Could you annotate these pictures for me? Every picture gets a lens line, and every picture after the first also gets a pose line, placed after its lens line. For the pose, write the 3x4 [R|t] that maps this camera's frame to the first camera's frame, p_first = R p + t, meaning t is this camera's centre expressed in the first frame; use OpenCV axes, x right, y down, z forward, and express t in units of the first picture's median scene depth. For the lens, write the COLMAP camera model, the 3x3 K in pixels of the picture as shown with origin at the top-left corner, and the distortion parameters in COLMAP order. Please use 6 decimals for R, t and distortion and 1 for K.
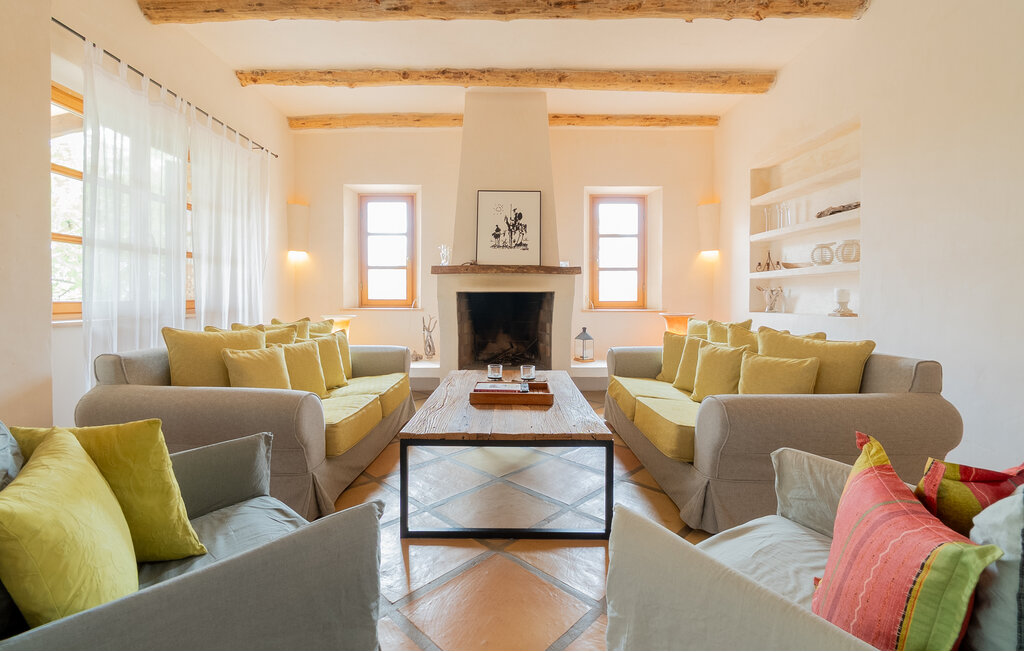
lens RADIAL K [[444.0, 0, 504.6], [0, 444.0, 297.3], [0, 0, 1]] dist [-0.000507, -0.001145]
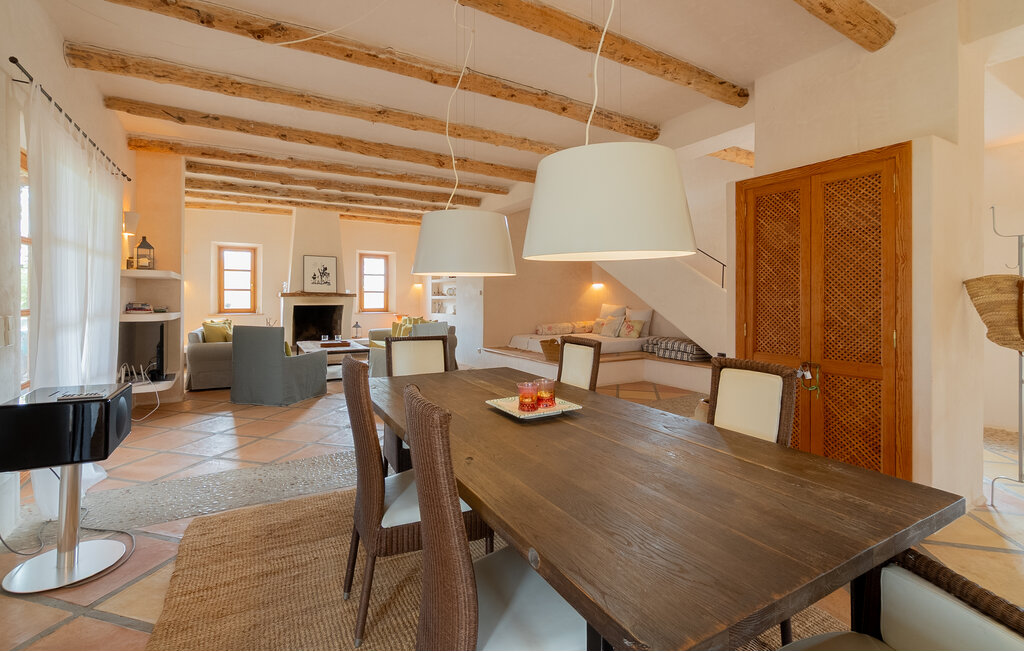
lens RADIAL K [[444.0, 0, 492.1], [0, 444.0, 294.9], [0, 0, 1]] dist [-0.000507, -0.001145]
pose [[0.878020, 0.005638, 0.478591, -0.278765], [-0.001871, 0.999963, -0.008347, -0.044342], [-0.478620, 0.006434, 0.877998, -1.208230]]
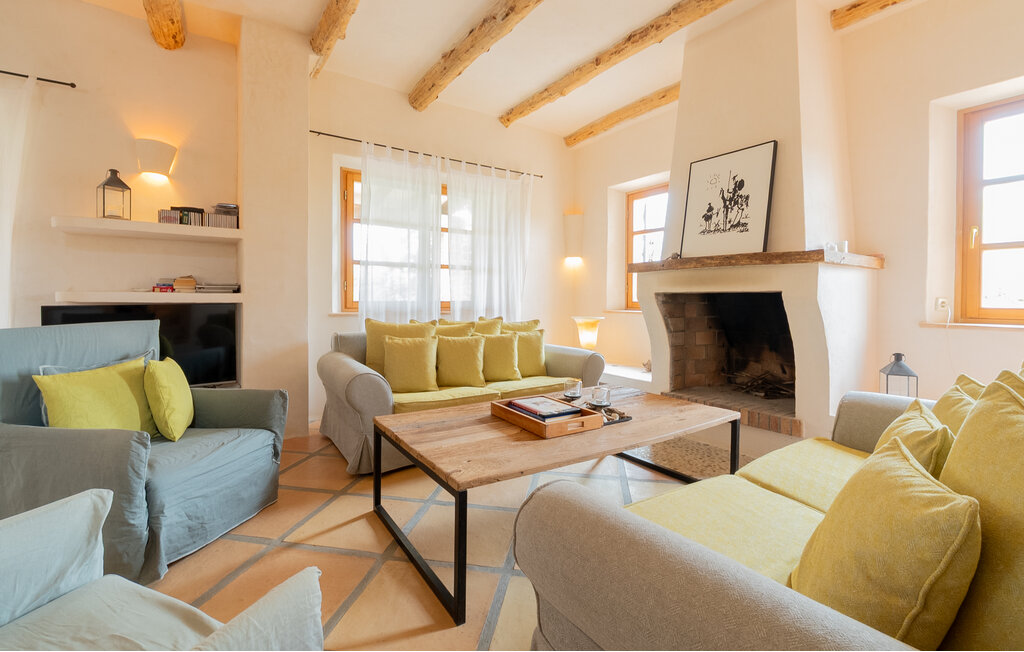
lens RADIAL K [[444.0, 0, 506.0], [0, 444.0, 297.3], [0, 0, 1]] dist [-0.000507, -0.001145]
pose [[0.562968, -0.001451, -0.826477, 0.408718], [-0.004303, 0.999980, -0.004687, 0.000995], [0.826467, 0.006194, 0.562951, 0.297012]]
